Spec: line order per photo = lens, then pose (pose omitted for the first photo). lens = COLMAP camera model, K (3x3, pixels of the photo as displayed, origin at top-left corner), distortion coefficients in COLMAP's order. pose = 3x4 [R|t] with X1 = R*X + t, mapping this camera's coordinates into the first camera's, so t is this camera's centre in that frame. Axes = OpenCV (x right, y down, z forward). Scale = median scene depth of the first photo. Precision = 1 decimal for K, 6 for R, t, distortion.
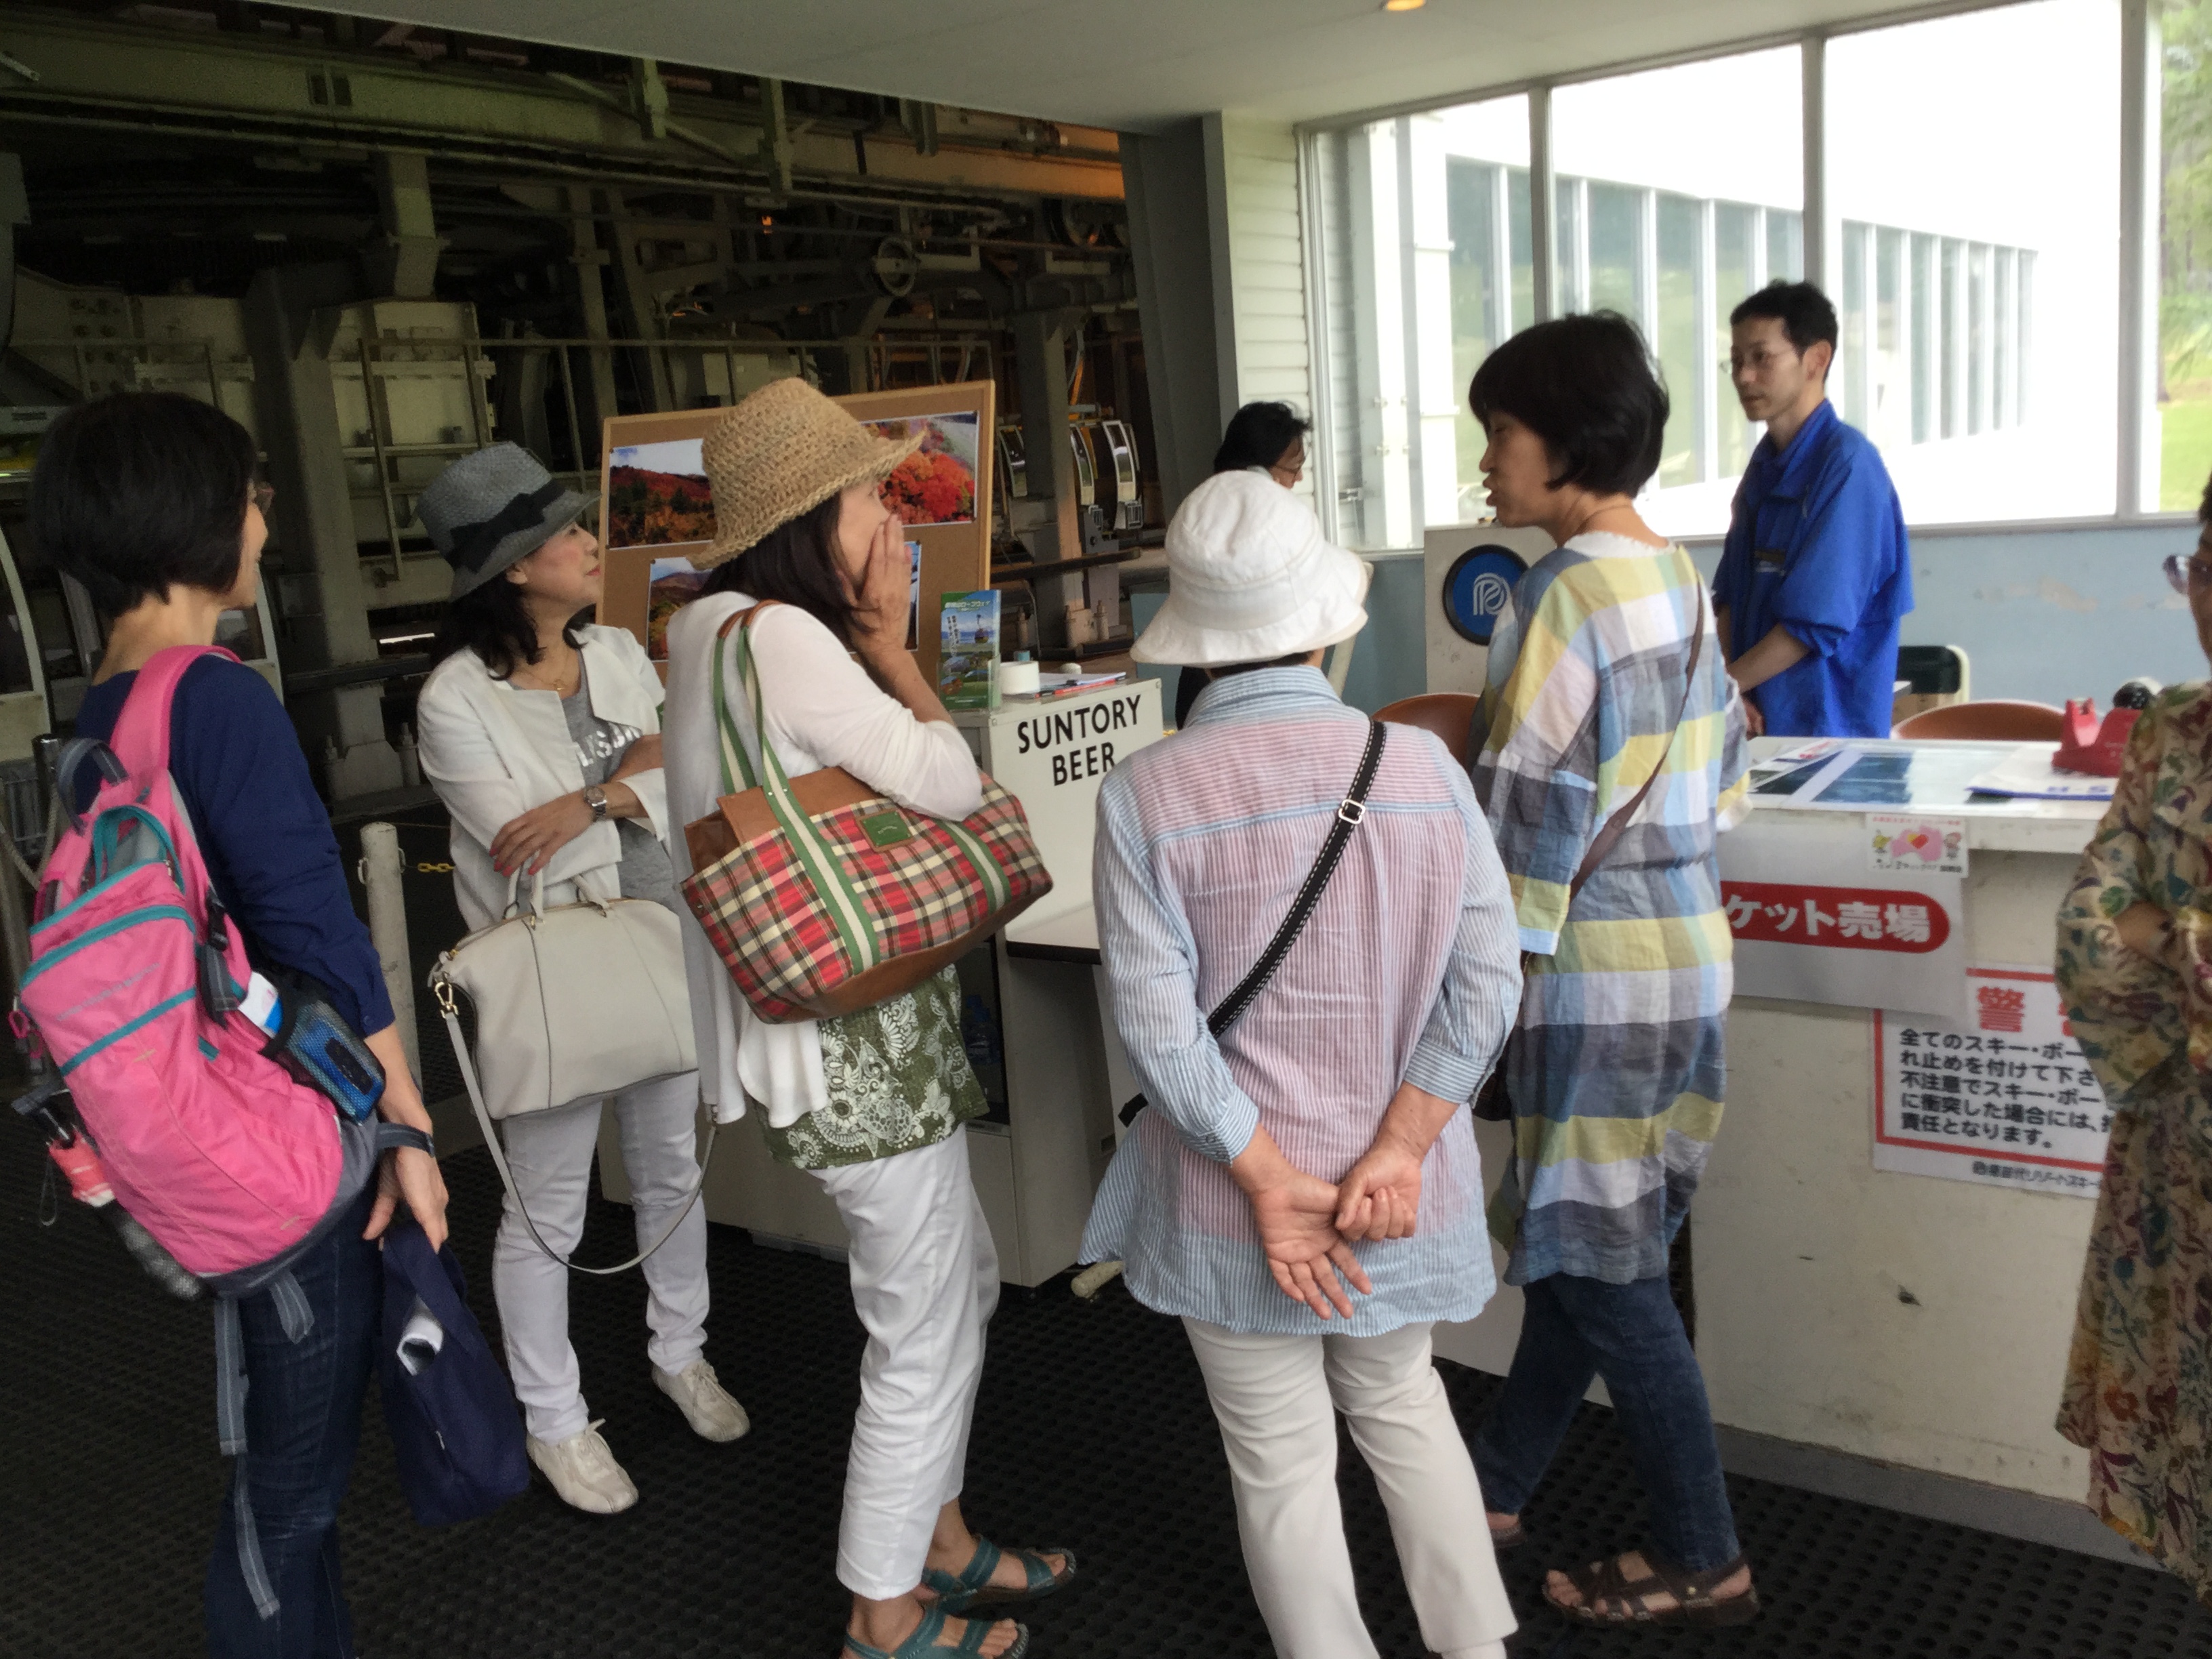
lens RADIAL K [[2004.3, 0, 1081.1], [0, 2004.3, 831.6], [0, 0, 1]] dist [0.079001, -0.170133]
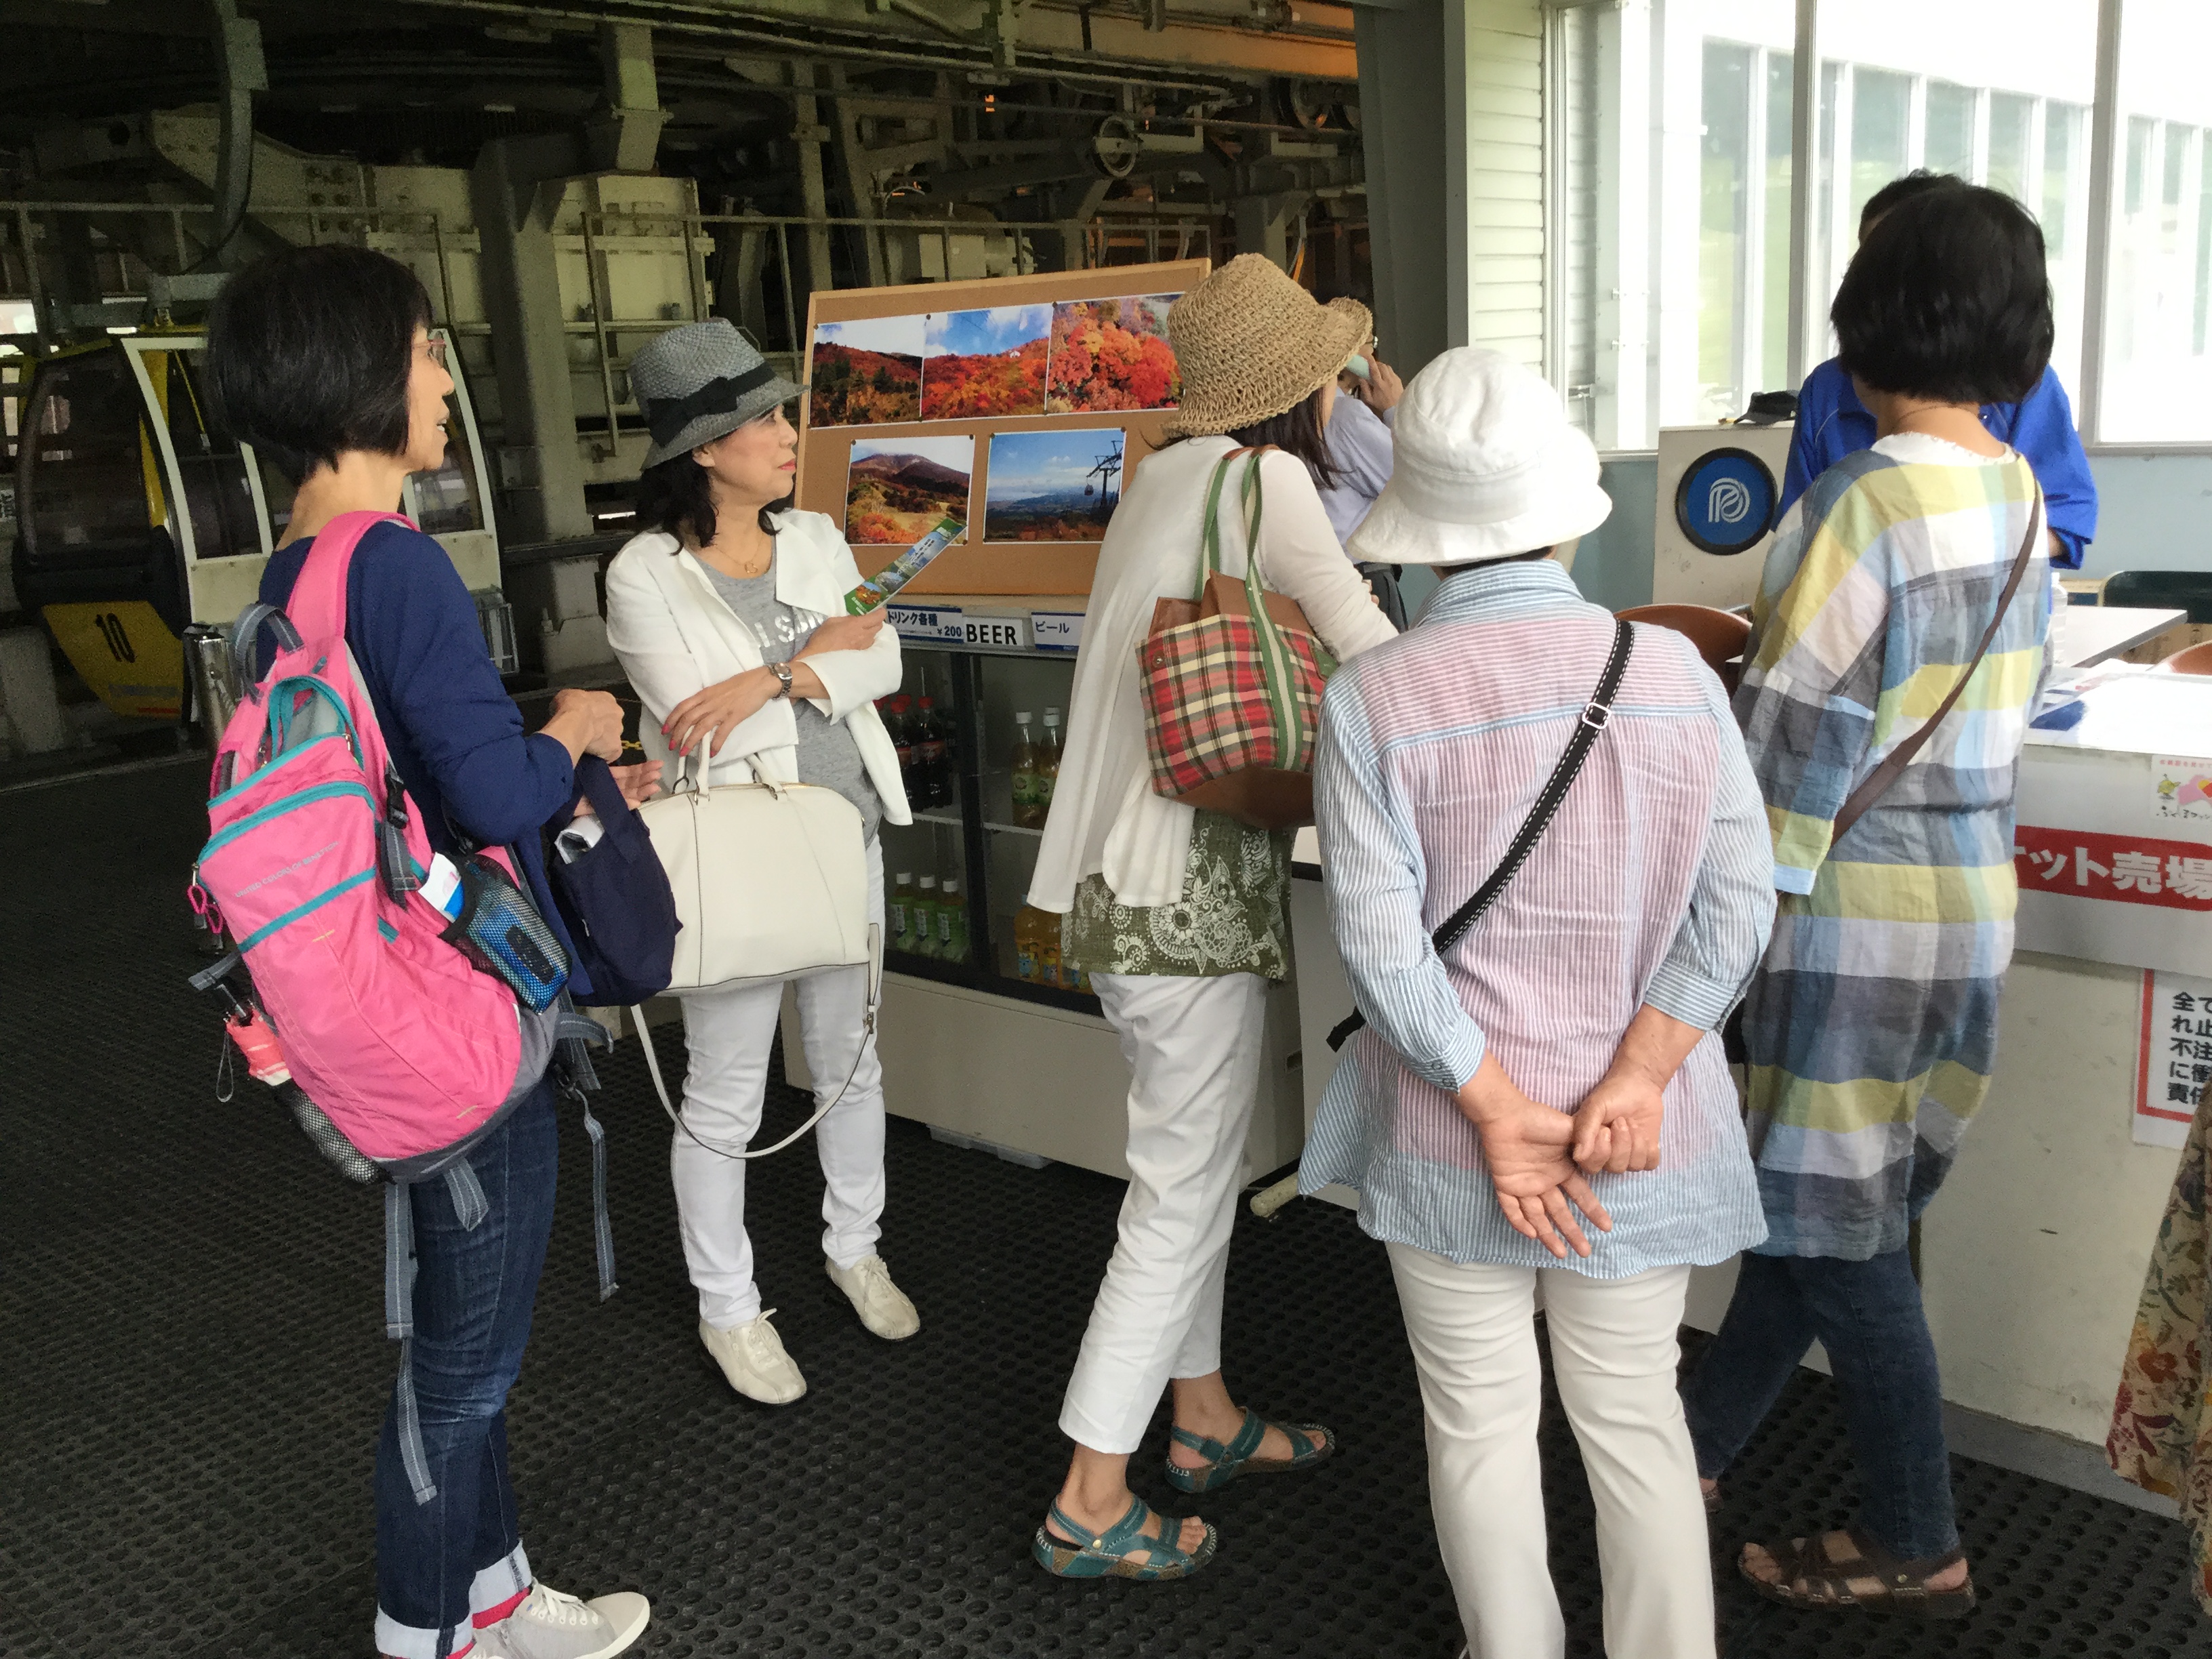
lens RADIAL K [[2004.3, 0, 1081.1], [0, 2004.3, 831.6], [0, 0, 1]] dist [0.079001, -0.170133]
pose [[0.994376, 0.045834, -0.095476, -0.000736], [-0.040808, 0.997709, 0.053953, -0.001116], [0.097730, -0.049754, 0.993969, 0.012137]]
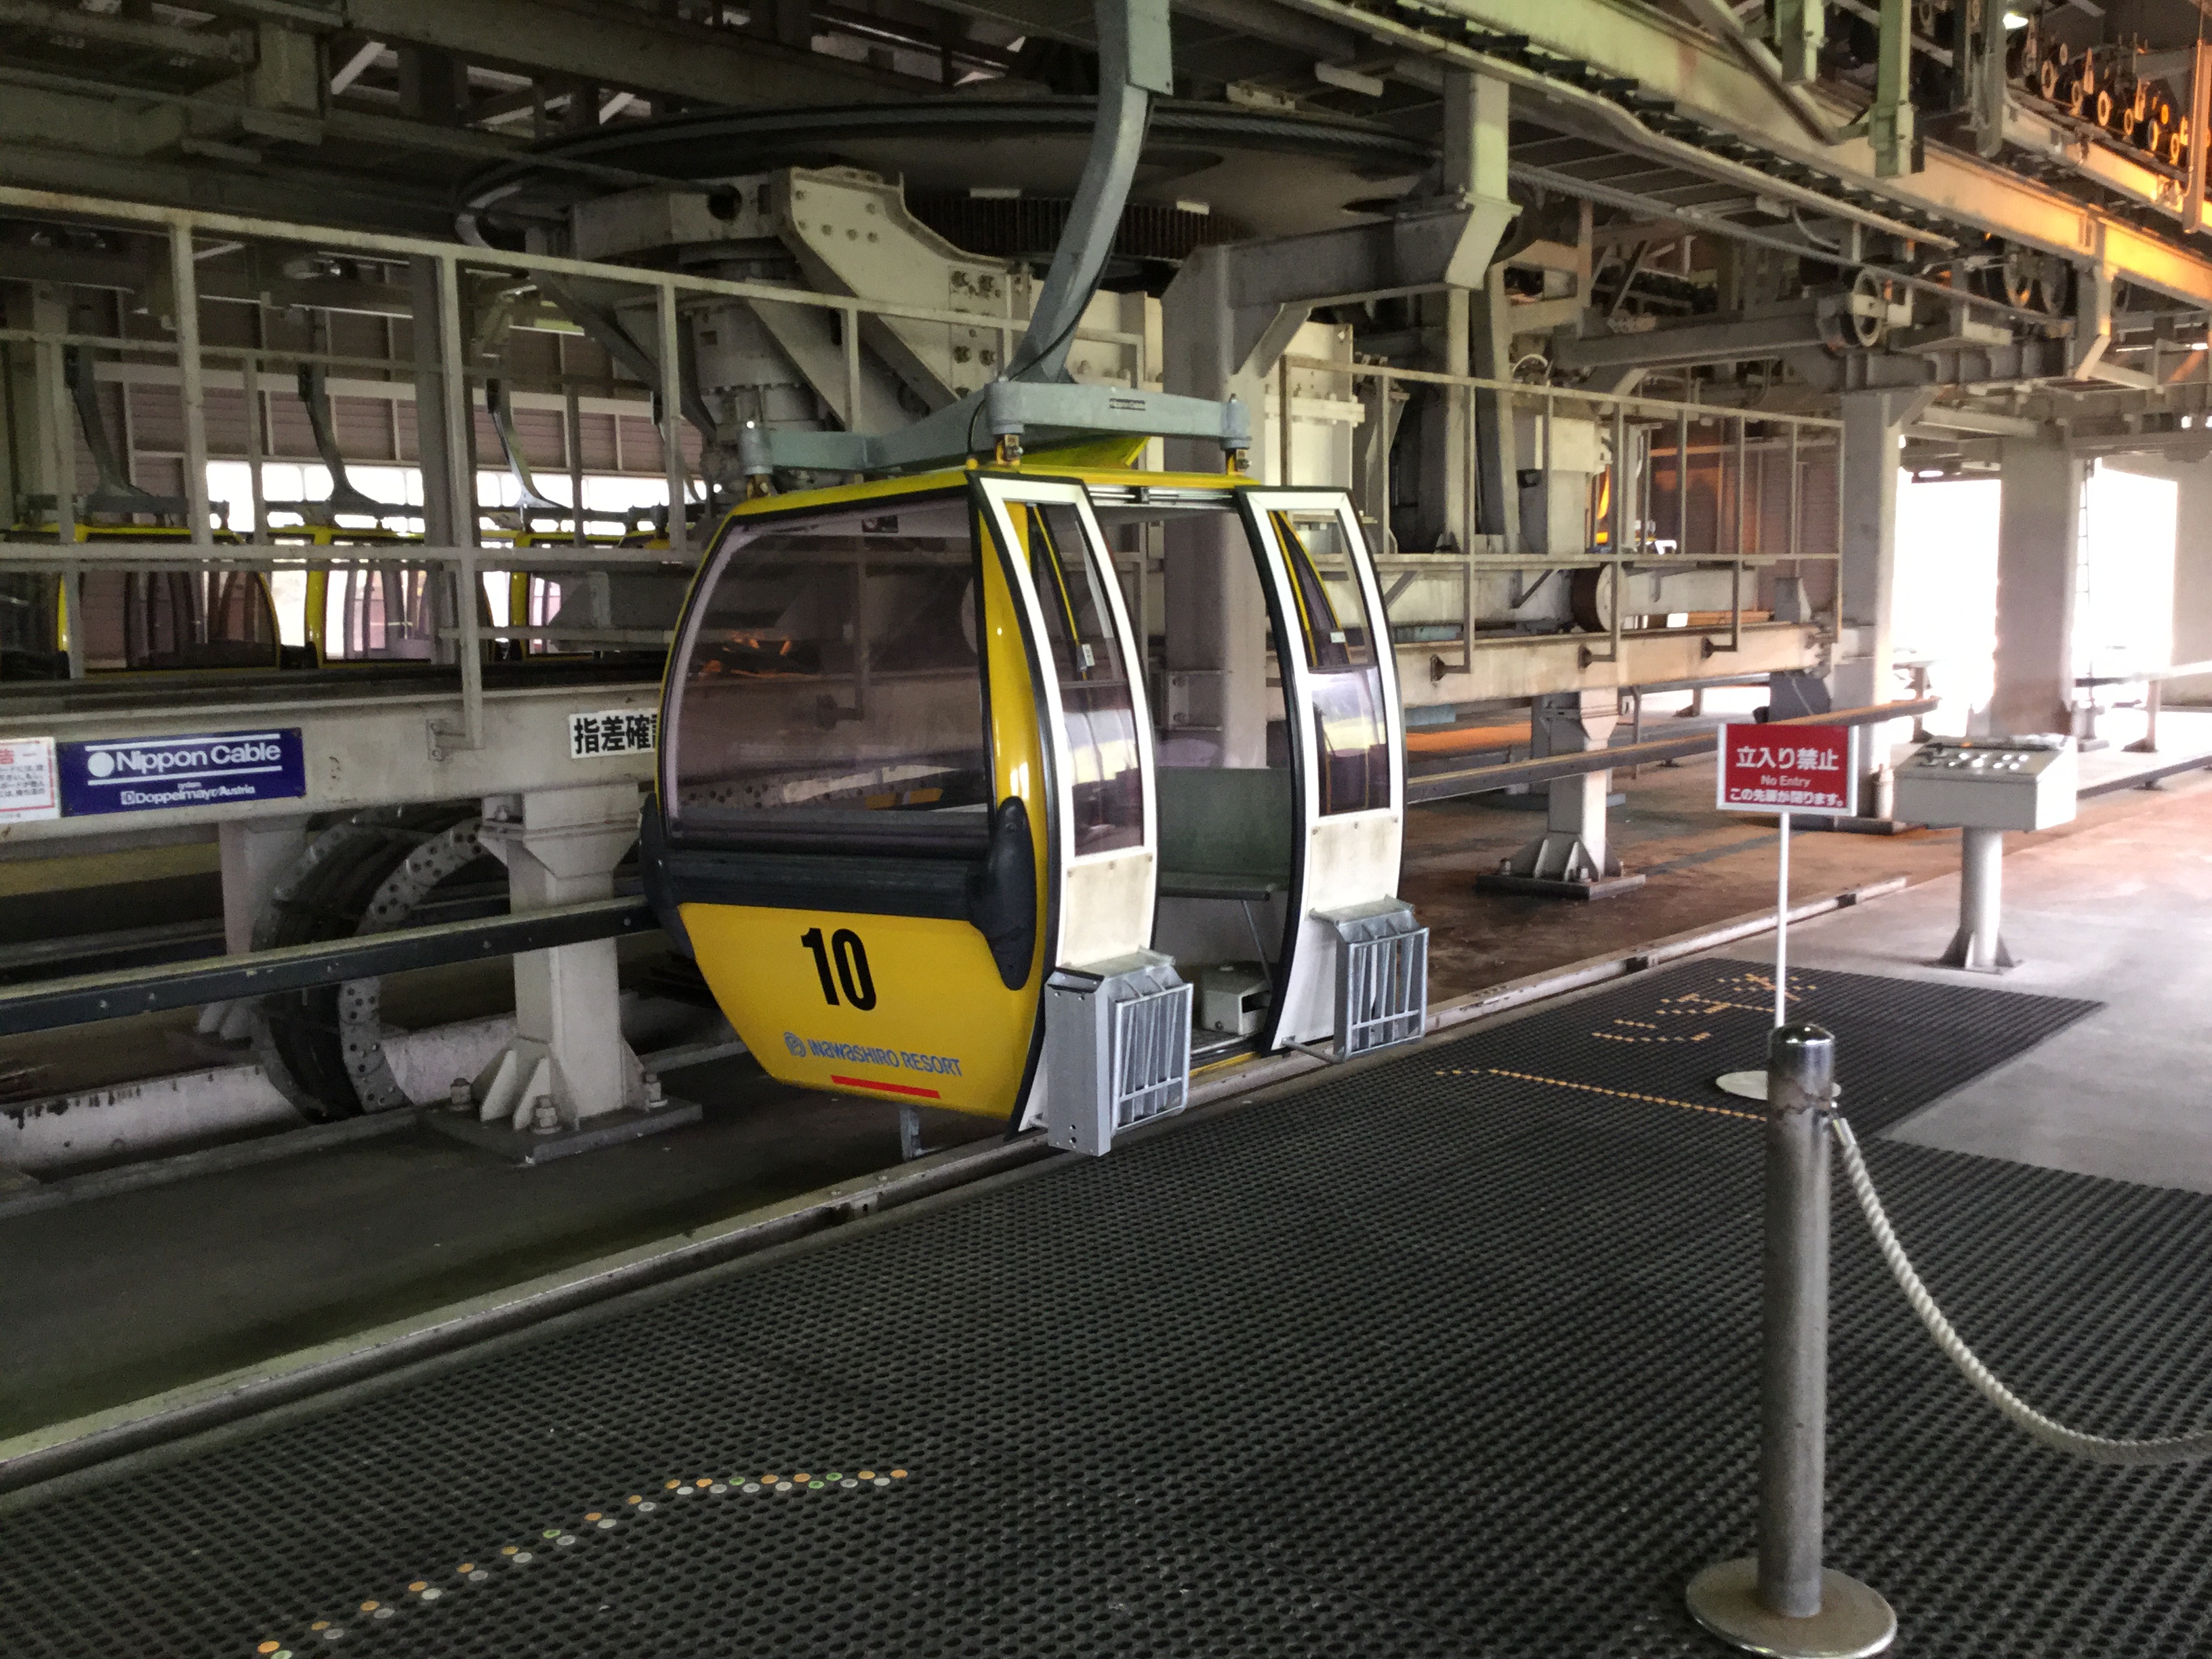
lens RADIAL K [[2004.3, 0, 1081.1], [0, 2004.3, 831.6], [0, 0, 1]] dist [0.079001, -0.170133]
pose [[0.990938, 0.075752, -0.110925, -0.406264], [-0.082073, 0.995186, -0.053561, -0.034825], [0.106334, 0.062180, 0.992384, 0.346118]]
